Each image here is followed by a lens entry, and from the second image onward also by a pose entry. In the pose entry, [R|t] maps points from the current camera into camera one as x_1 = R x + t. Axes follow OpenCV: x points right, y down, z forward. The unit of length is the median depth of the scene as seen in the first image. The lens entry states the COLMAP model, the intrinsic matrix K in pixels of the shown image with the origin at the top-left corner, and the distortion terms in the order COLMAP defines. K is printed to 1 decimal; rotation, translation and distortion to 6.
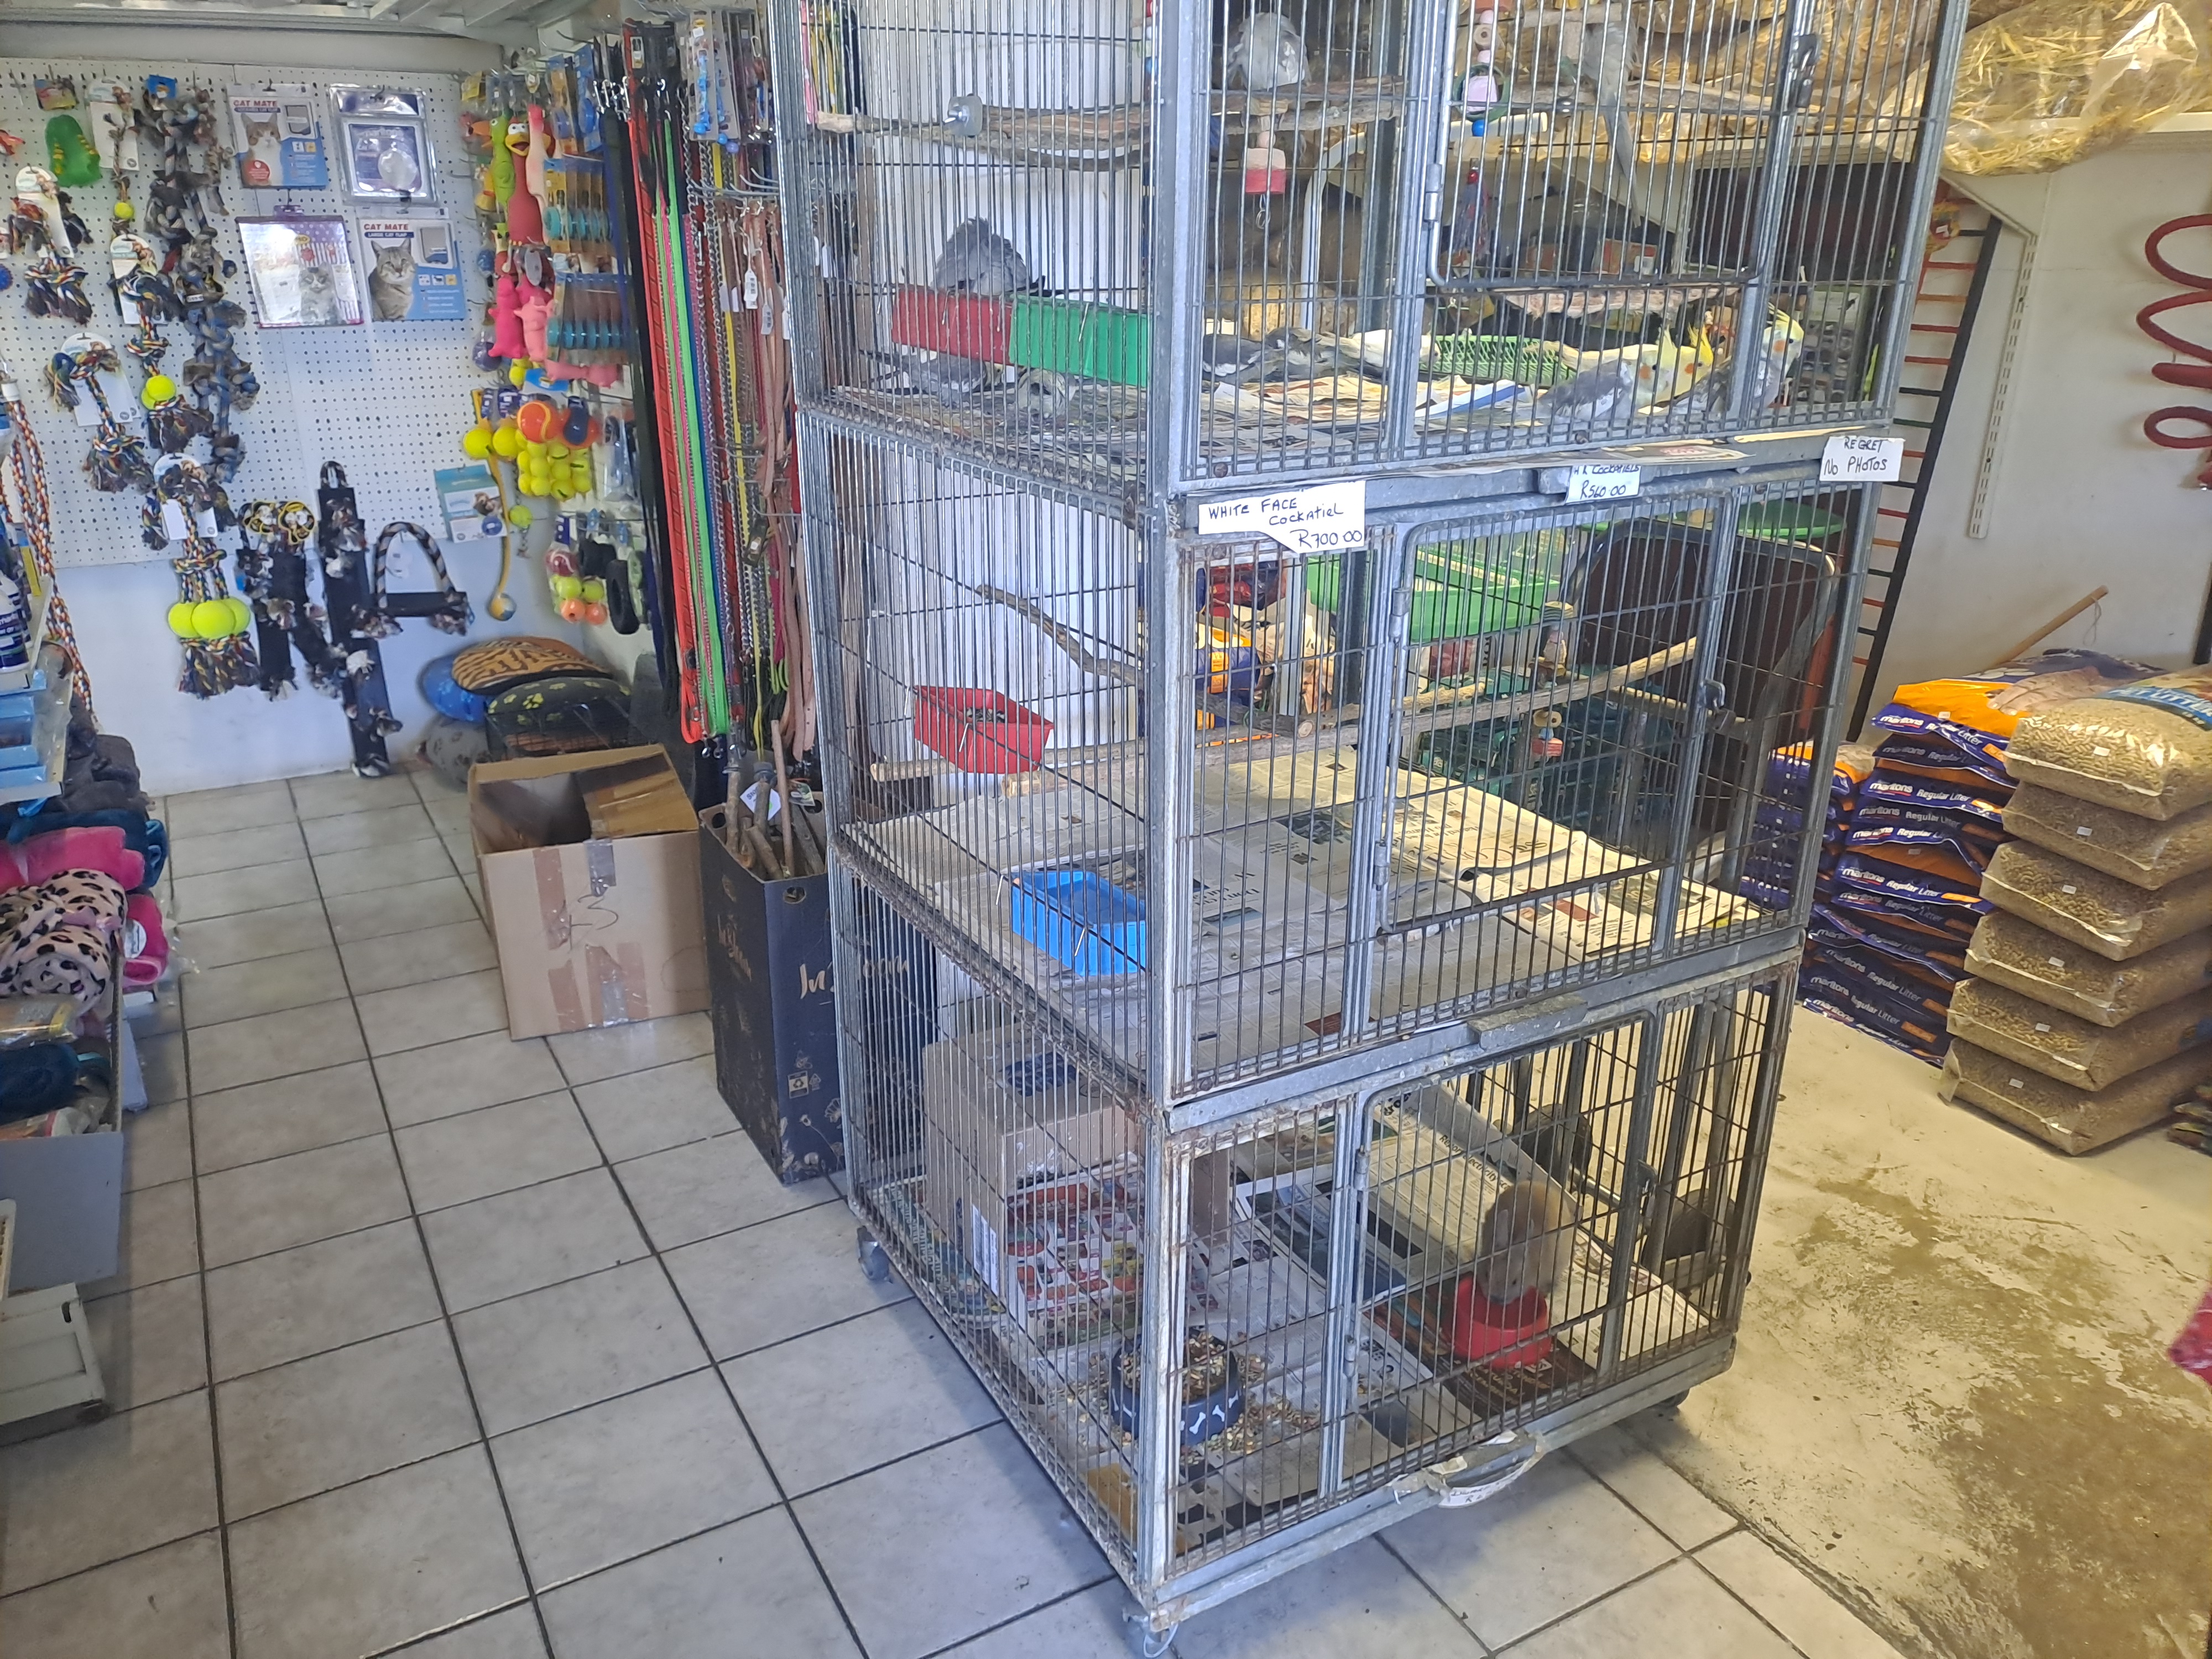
lens RADIAL K [[1659.5, 0, 1089.4], [0, 1659.5, 829.1], [0, 0, 1]] dist [0.084597, -0.109312]
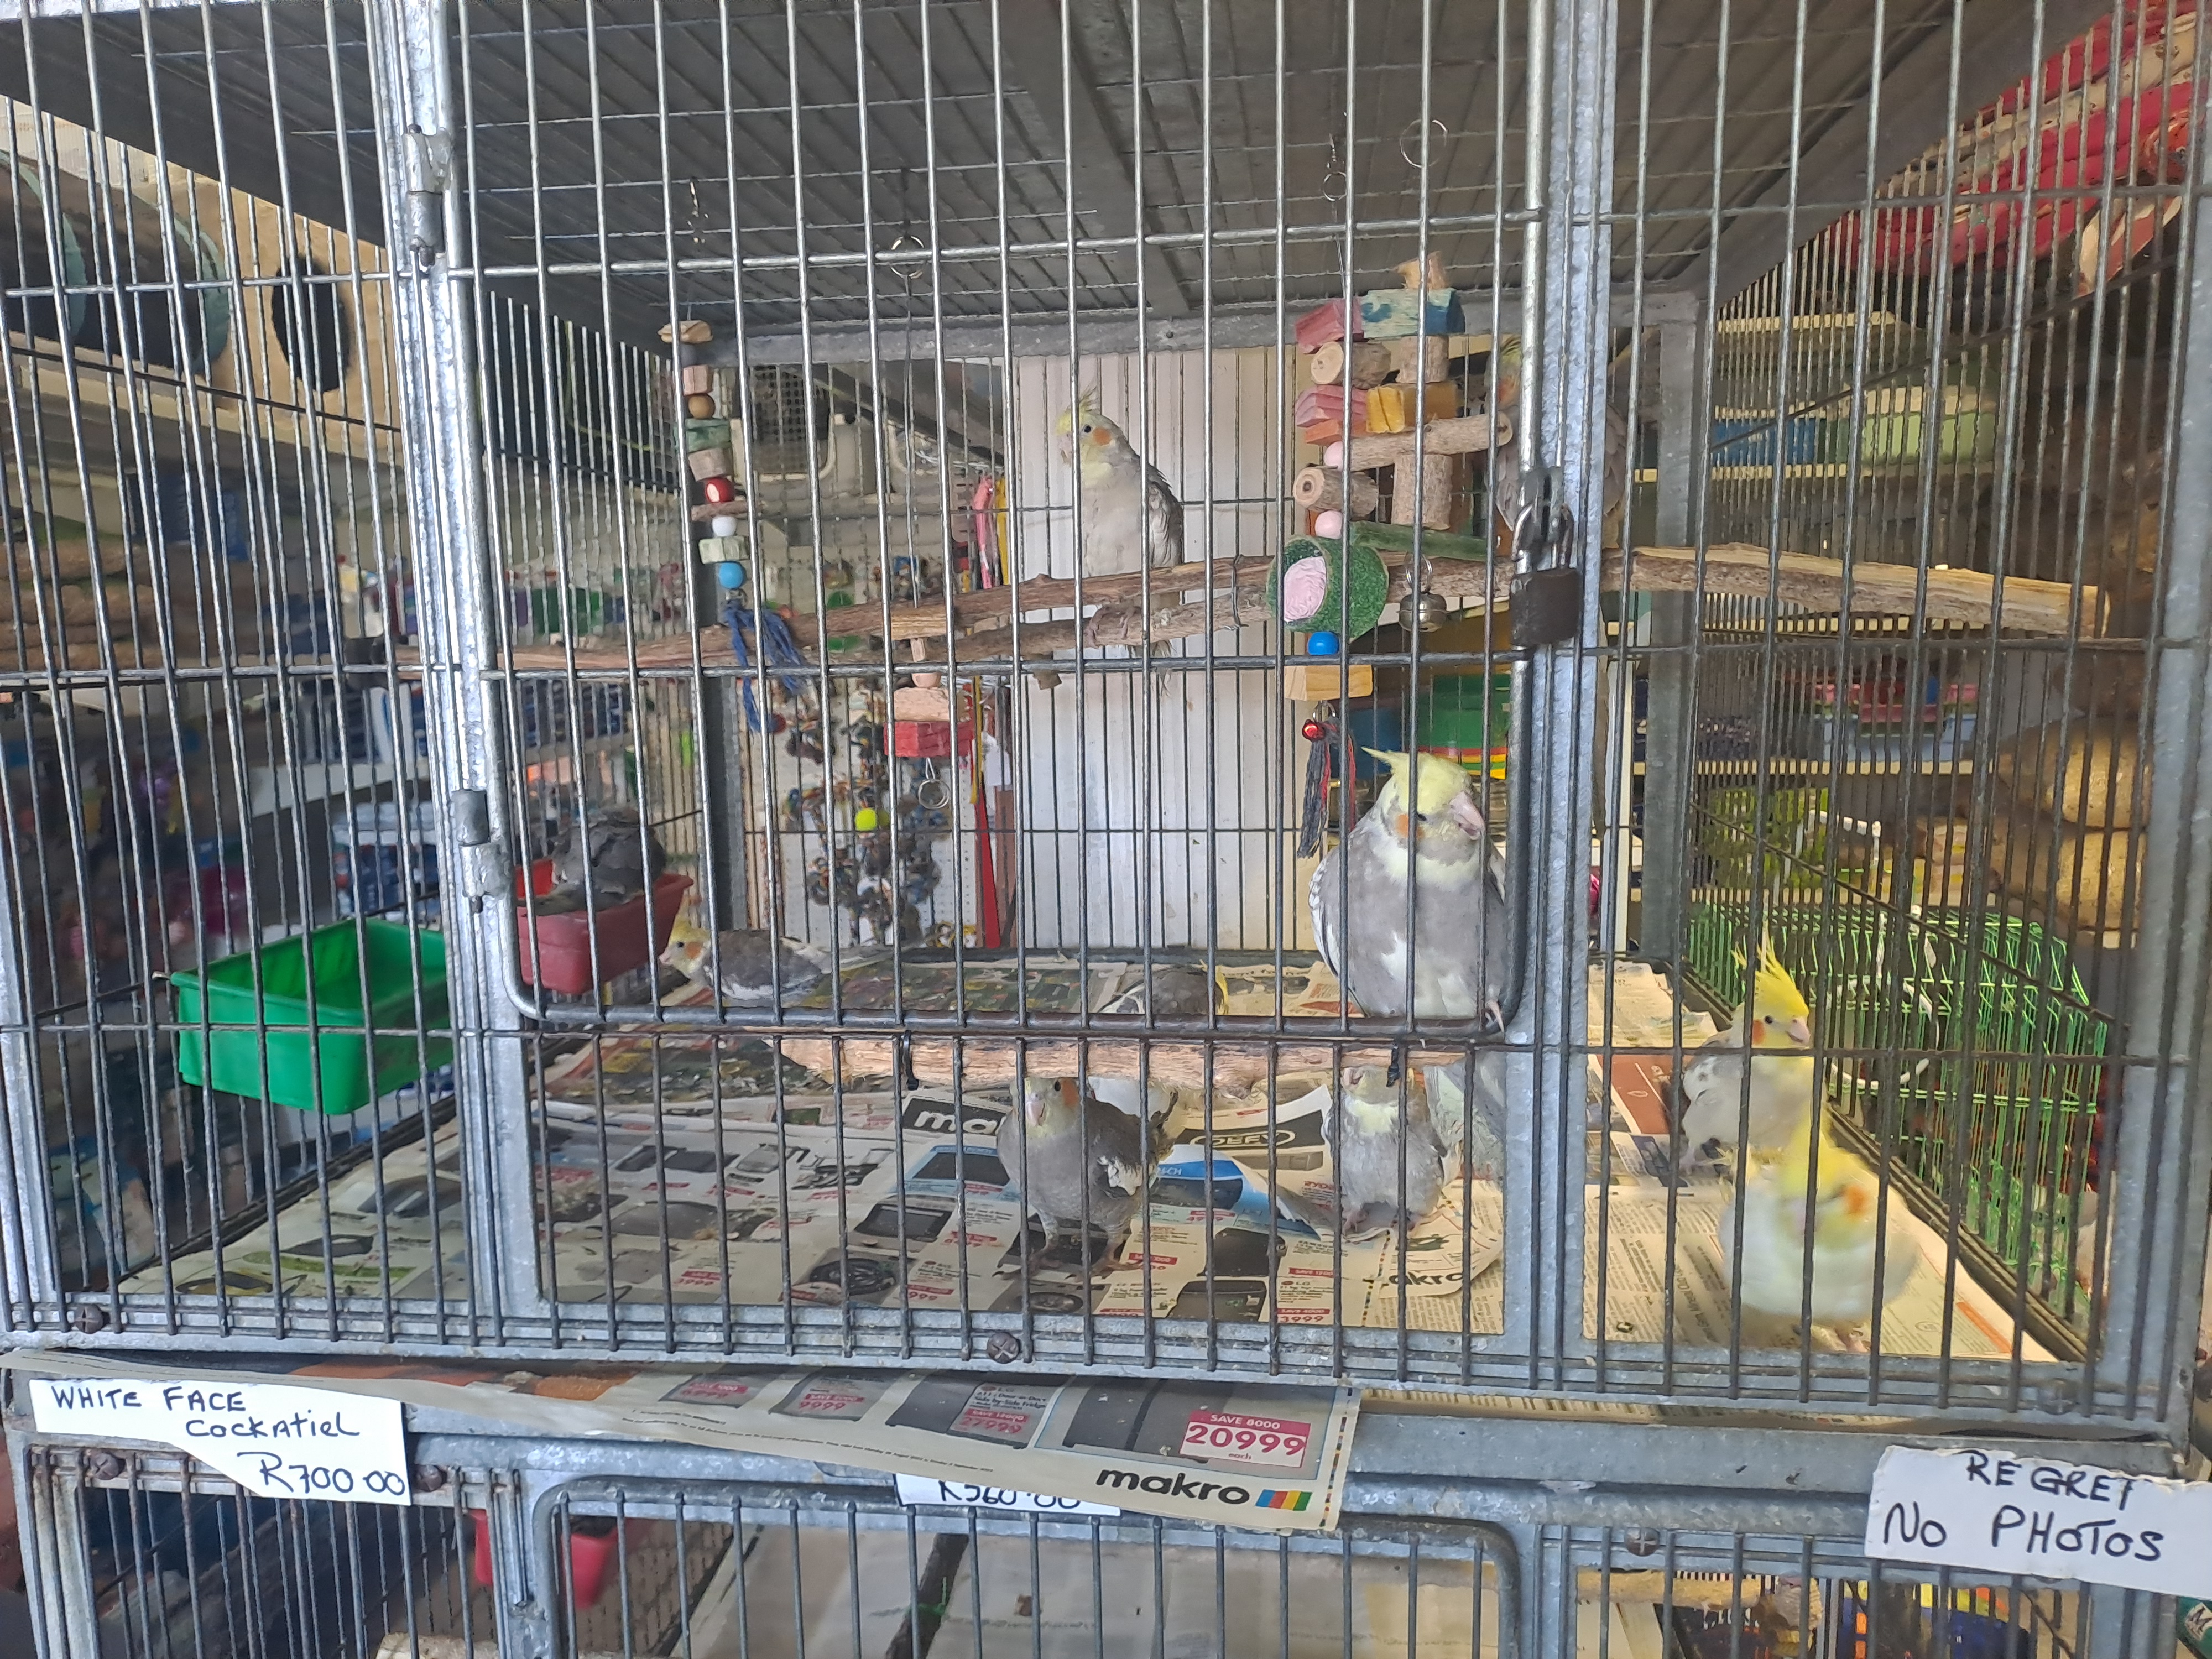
lens RADIAL K [[1610.6, 0, 1109.8], [0, 1610.6, 841.3], [0, 0, 1]] dist [0.053786, -0.000053]
pose [[0.800900, 0.066044, -0.595145, 0.614965], [-0.191501, 0.969952, -0.150070, -0.331741], [0.567351, 0.234162, 0.789481, 0.701061]]
